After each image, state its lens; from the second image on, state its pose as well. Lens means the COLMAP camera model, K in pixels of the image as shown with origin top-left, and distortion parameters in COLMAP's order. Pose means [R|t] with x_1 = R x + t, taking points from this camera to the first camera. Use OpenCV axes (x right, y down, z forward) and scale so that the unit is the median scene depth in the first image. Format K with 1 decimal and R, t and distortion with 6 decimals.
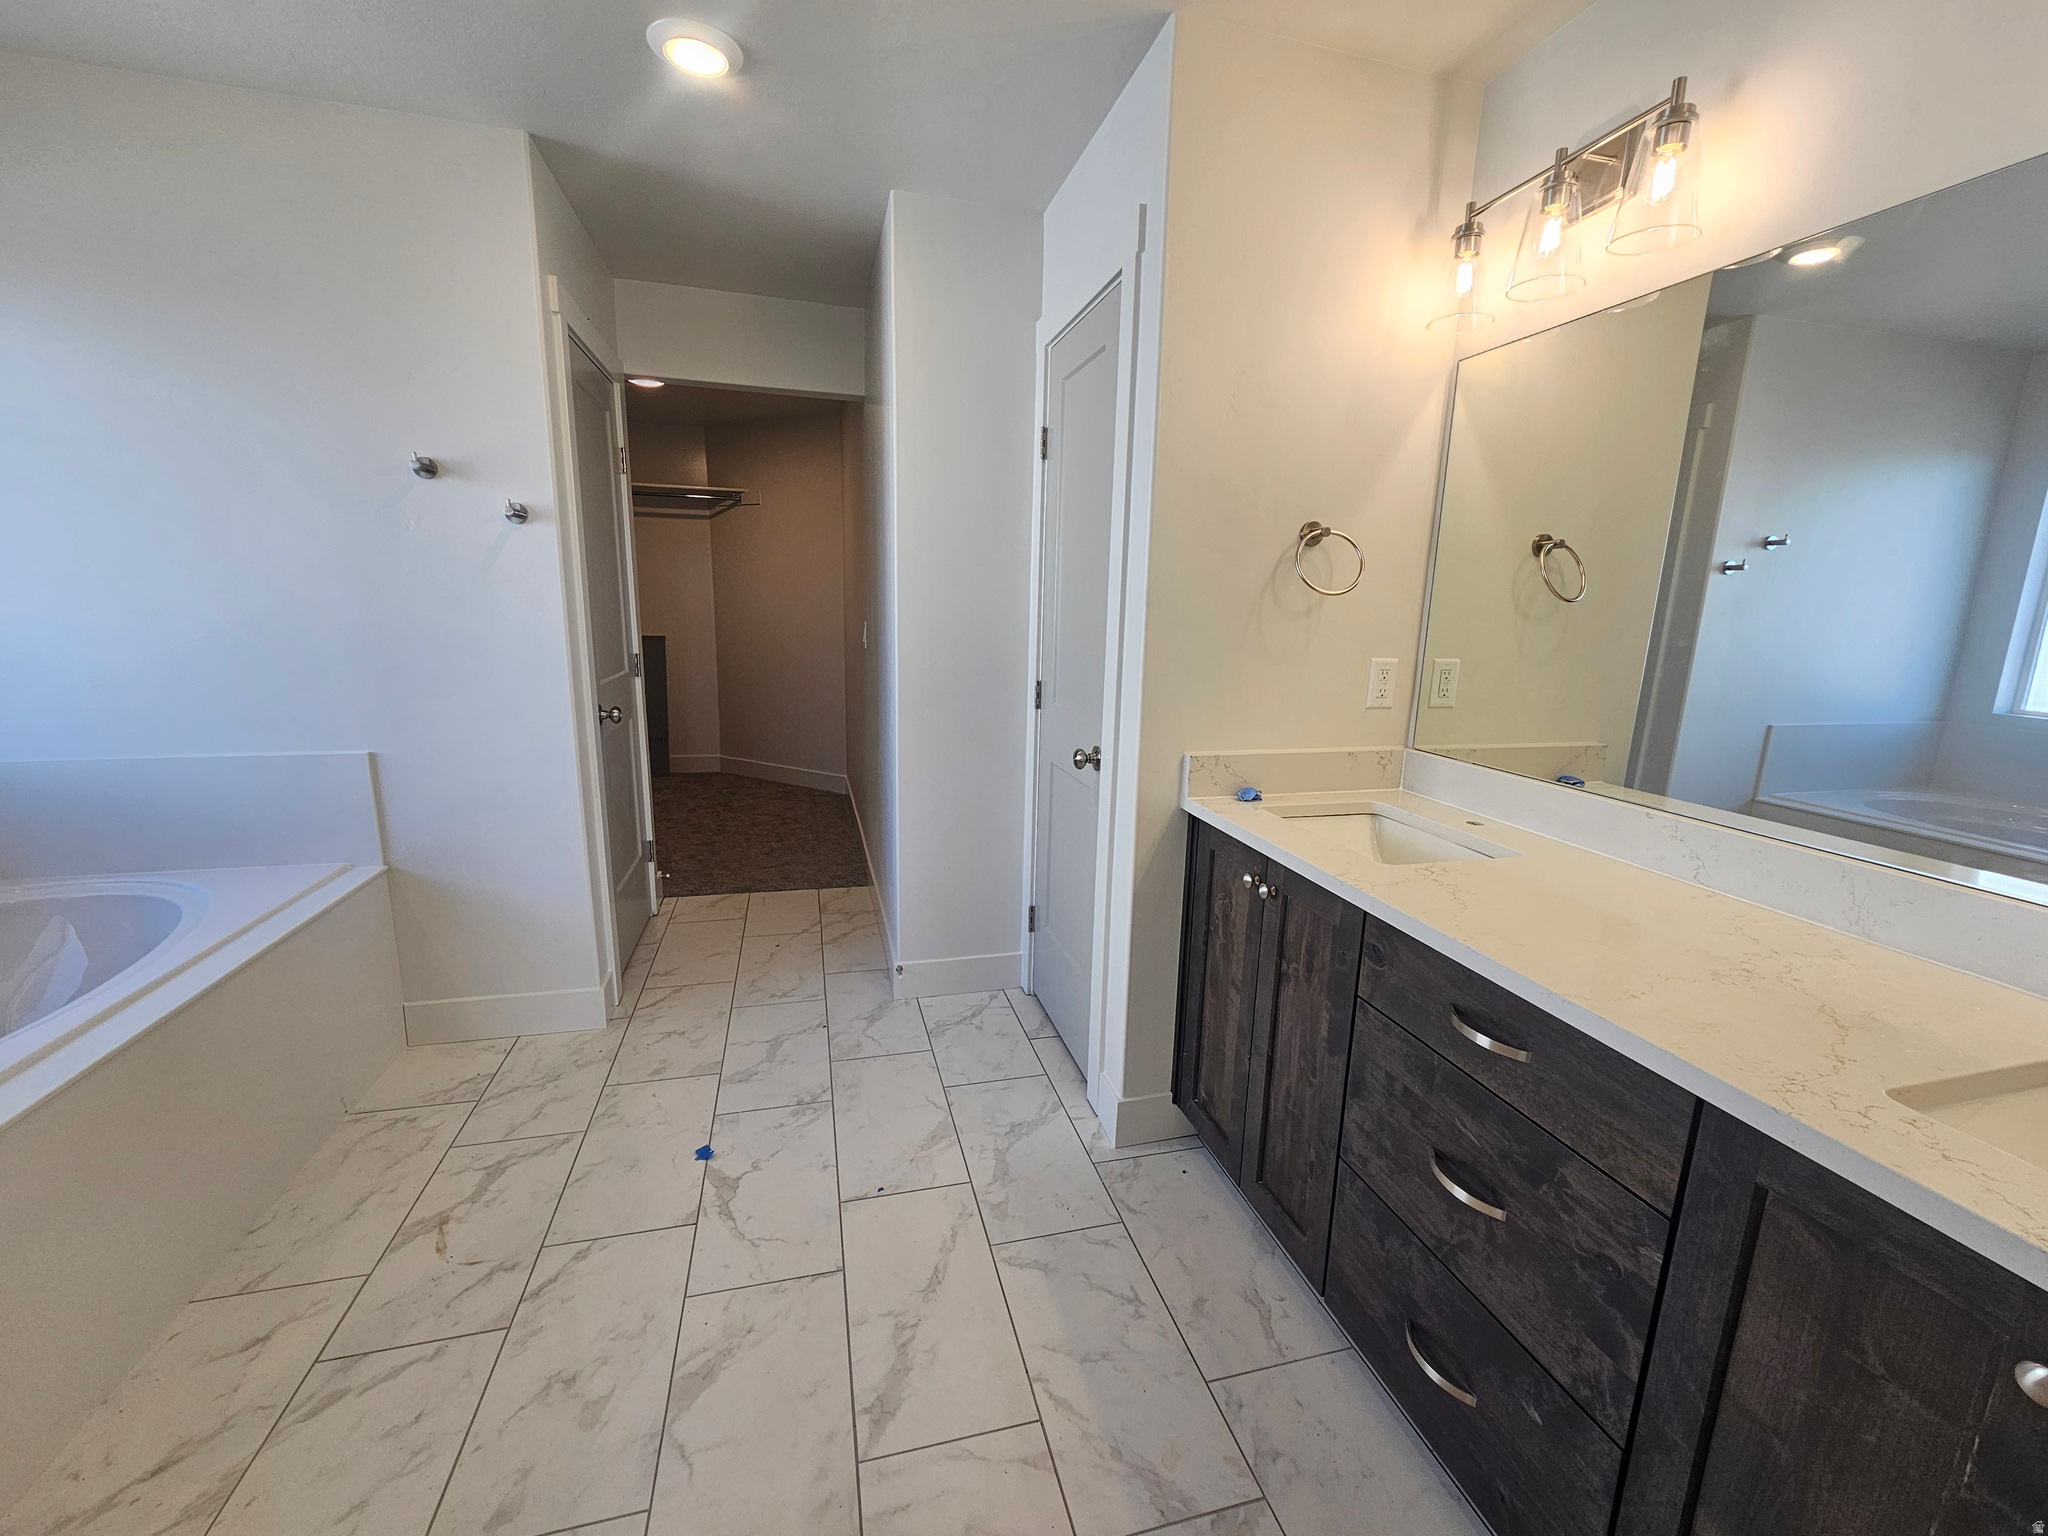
lens RADIAL K [[833.1, 0, 1023.6], [0, 833.1, 764.6], [0, 0, 1]] dist [0.011630, 0.000567]
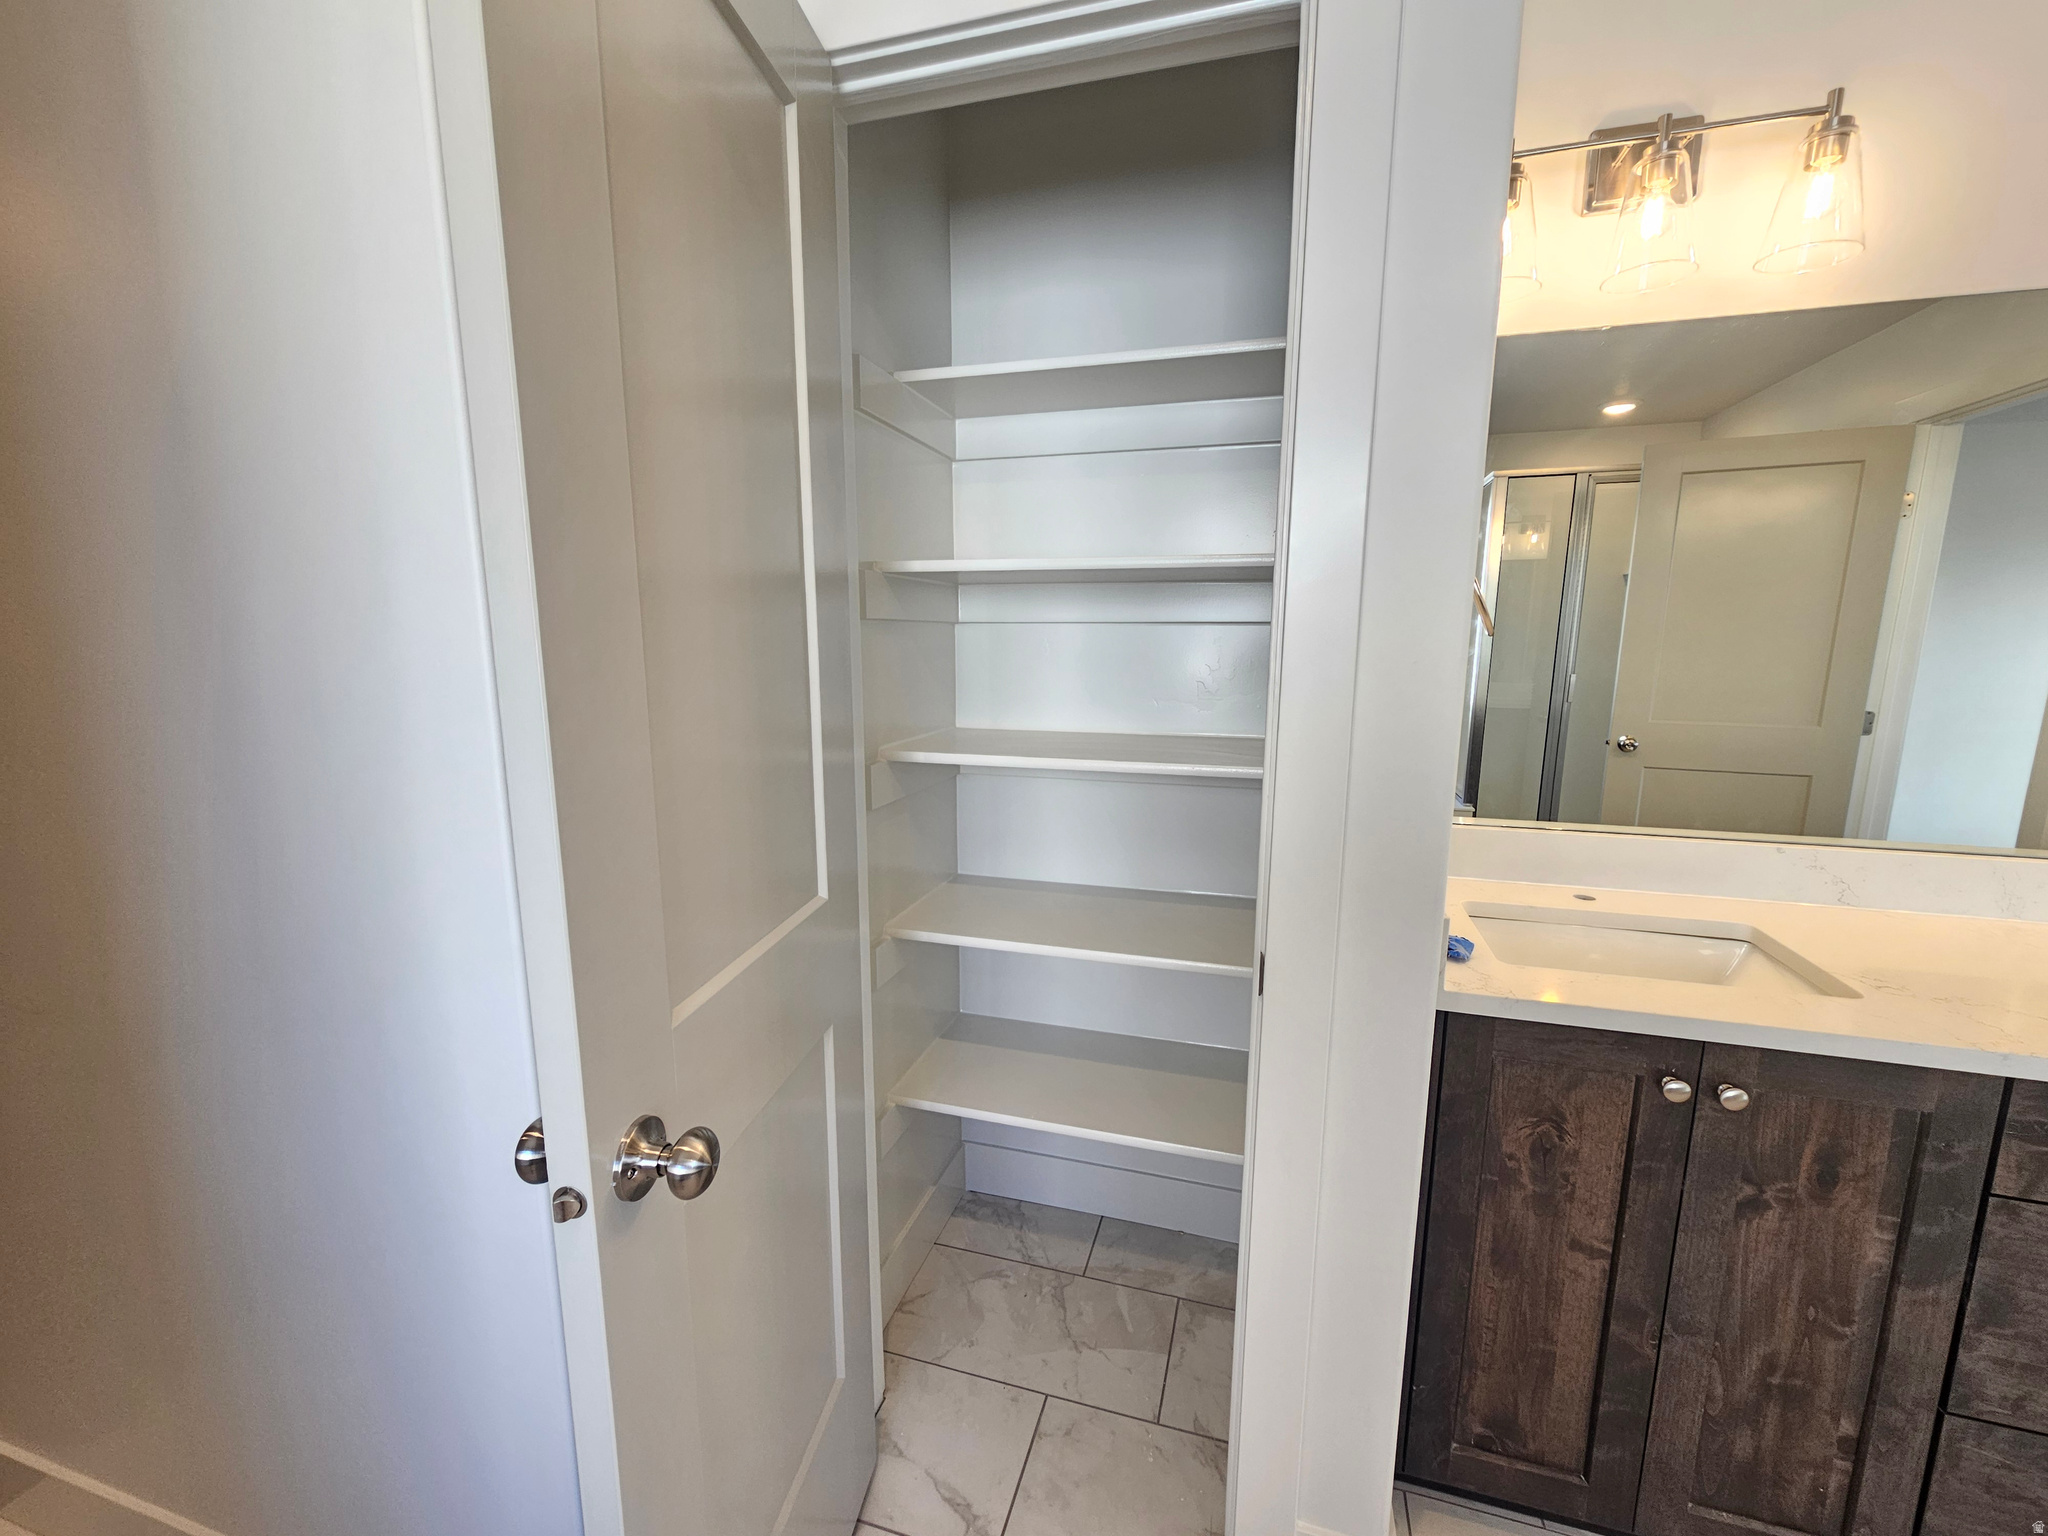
lens RADIAL K [[833.1, 0, 1030.3], [0, 833.1, 781.6], [0, 0, 1]] dist [0.011630, 0.000567]
pose [[0.513352, -0.173351, 0.840488, -0.502785], [0.177014, 0.979714, 0.093951, -0.249806], [-0.839724, 0.100548, 0.533623, 1.115927]]
